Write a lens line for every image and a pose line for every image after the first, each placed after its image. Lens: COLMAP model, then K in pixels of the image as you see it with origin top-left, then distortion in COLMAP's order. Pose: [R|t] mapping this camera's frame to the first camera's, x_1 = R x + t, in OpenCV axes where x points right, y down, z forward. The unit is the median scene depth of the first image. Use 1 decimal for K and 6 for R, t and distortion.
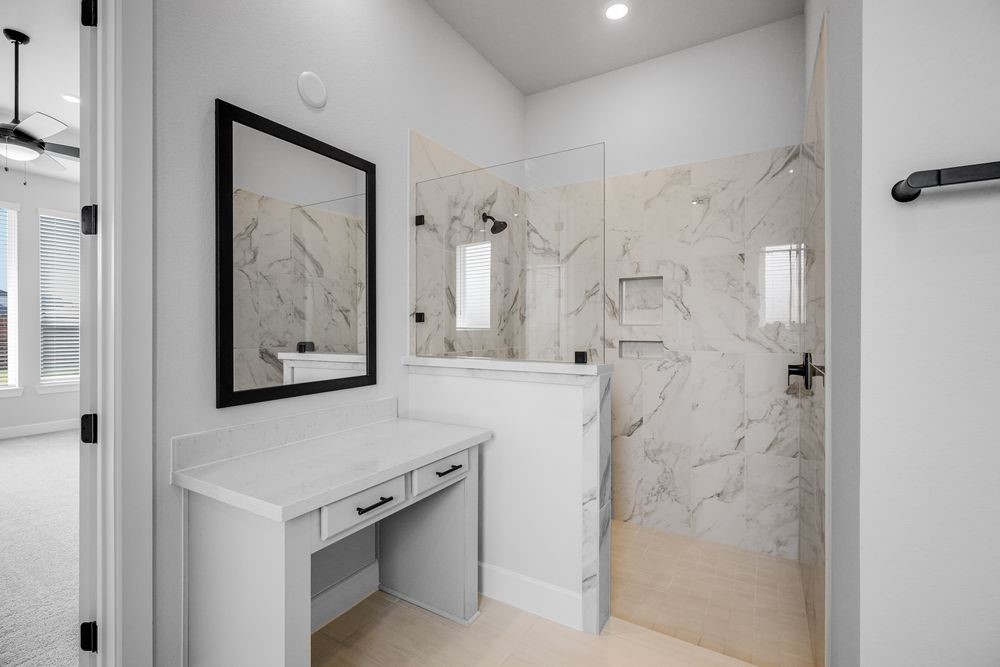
lens RADIAL K [[450.1, 0, 500.1], [0, 450.1, 326.3], [0, 0, 1]] dist [-0.000043, 0.000025]
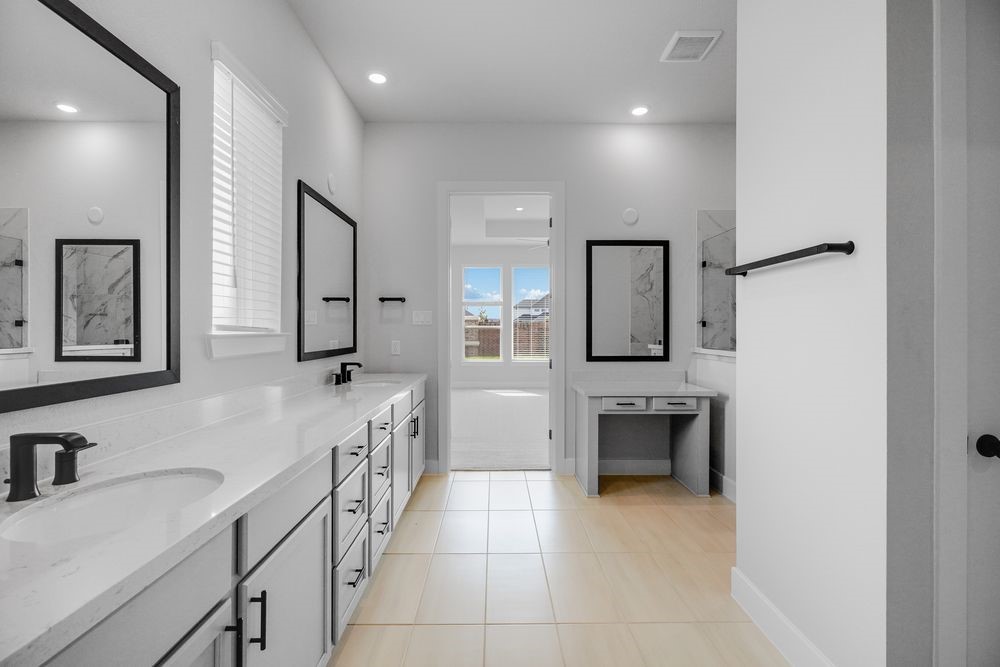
lens RADIAL K [[450.1, 0, 500.1], [0, 450.1, 326.3], [0, 0, 1]] dist [-0.000043, 0.000025]
pose [[0.523150, -0.003850, -0.852232, 0.834306], [-0.000969, 0.999986, -0.005113, -0.002583], [0.852240, 0.003500, 0.523139, -0.485748]]
